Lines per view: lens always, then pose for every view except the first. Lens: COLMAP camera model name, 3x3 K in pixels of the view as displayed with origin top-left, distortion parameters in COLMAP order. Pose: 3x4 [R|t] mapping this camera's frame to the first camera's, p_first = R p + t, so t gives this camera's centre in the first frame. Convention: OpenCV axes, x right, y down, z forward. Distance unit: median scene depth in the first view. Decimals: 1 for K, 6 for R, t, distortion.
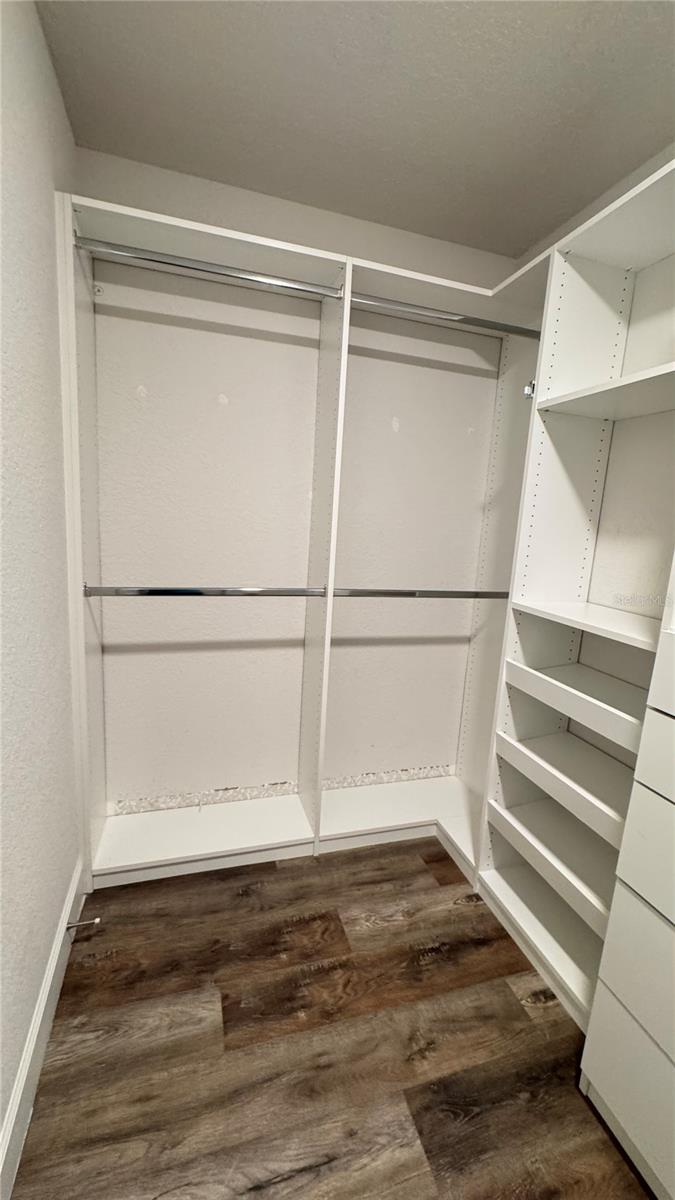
lens RADIAL K [[478.6, 0, 336.9], [0, 478.6, 599.9], [0, 0, 1]] dist [-0.002451, 0.000227]
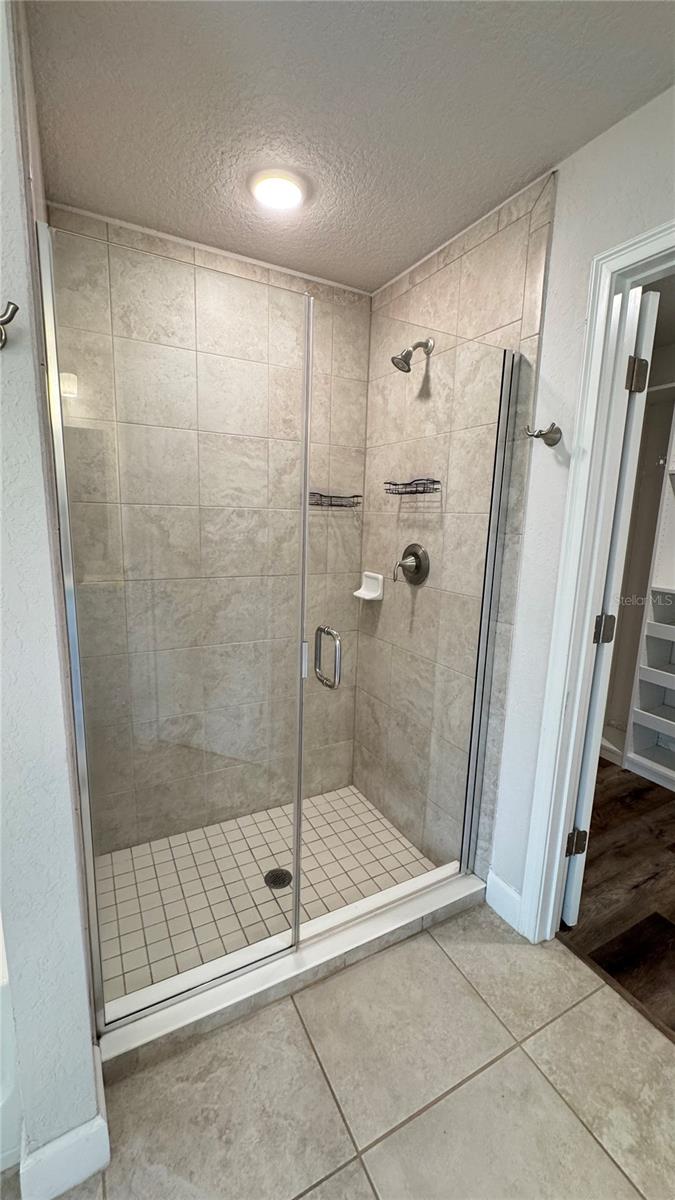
lens RADIAL K [[478.6, 0, 335.7], [0, 478.6, 601.6], [0, 0, 1]] dist [-0.002451, 0.000227]
pose [[0.979431, -0.059263, 0.192883, -1.226761], [0.057301, 0.998233, 0.015739, -0.038706], [-0.193475, -0.004363, 0.981096, -0.504622]]
